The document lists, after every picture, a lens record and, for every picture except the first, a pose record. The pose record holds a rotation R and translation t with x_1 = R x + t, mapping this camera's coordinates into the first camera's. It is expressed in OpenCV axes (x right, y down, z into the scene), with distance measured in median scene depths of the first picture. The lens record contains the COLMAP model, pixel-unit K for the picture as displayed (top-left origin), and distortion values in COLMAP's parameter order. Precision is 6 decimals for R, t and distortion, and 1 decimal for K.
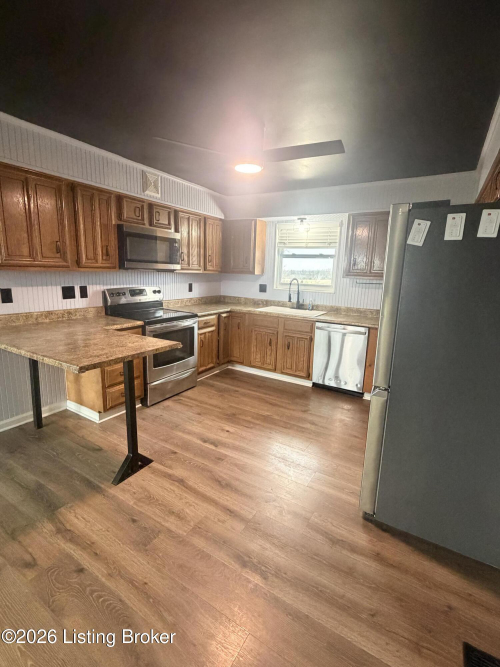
lens RADIAL K [[324.1, 0, 247.7], [0, 324.1, 335.8], [0, 0, 1]] dist [-0.001792, 0.000003]
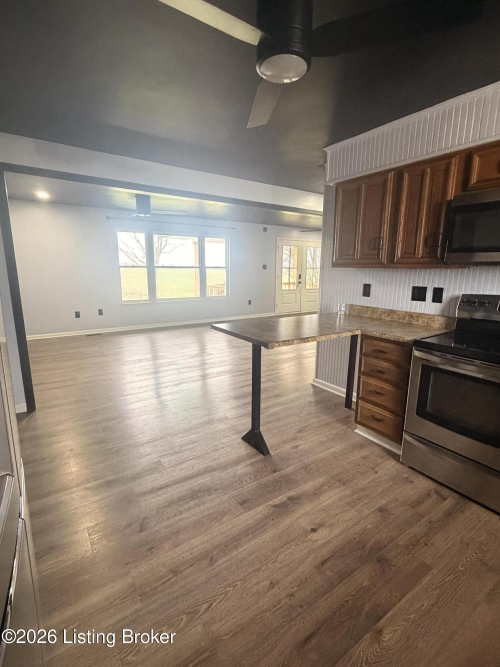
lens RADIAL K [[323.0, 0, 247.9], [0, 323.0, 334.1], [0, 0, 1]] dist [0.003238, 0.000584]
pose [[-0.423705, 0.153896, -0.892631, 0.440600], [-0.196579, 0.946352, 0.256468, -0.165603], [0.884212, 0.284139, -0.370721, 0.960279]]
